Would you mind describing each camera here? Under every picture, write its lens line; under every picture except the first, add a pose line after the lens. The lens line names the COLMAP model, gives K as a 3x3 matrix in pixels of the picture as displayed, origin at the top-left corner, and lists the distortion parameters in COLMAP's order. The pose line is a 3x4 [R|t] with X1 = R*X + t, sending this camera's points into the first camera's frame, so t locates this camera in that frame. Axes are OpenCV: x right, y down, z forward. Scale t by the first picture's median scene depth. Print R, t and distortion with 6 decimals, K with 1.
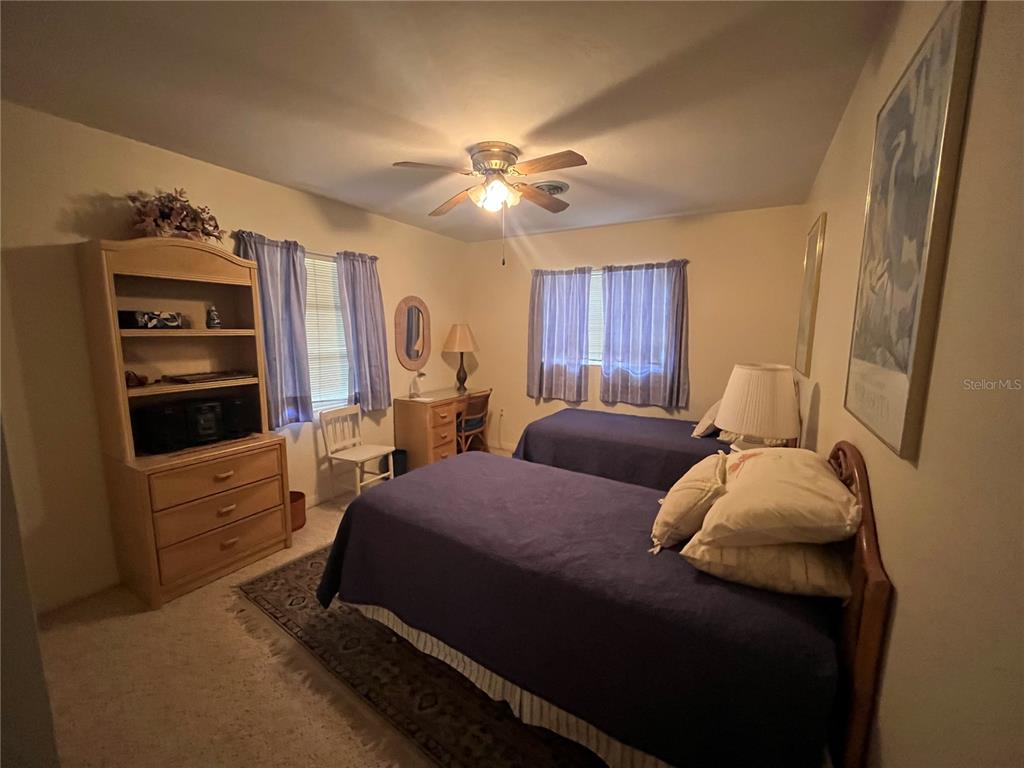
lens RADIAL K [[415.3, 0, 512.0], [0, 415.3, 384.0], [0, 0, 1]] dist [-0.002042, -0.000064]
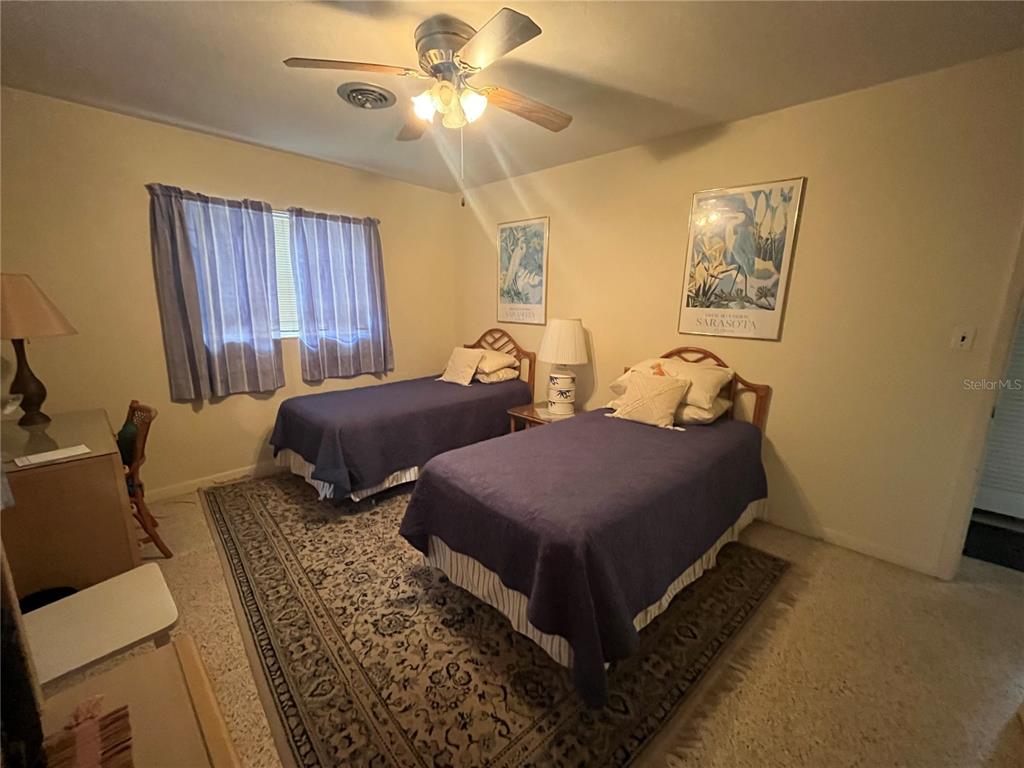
lens RADIAL K [[415.3, 0, 512.0], [0, 415.3, 384.0], [0, 0, 1]] dist [-0.002042, -0.000064]
pose [[0.233734, -0.198684, 0.951784, -0.473651], [0.117008, 0.977533, 0.175325, -0.050344], [-0.965234, 0.070387, 0.251730, 0.432300]]
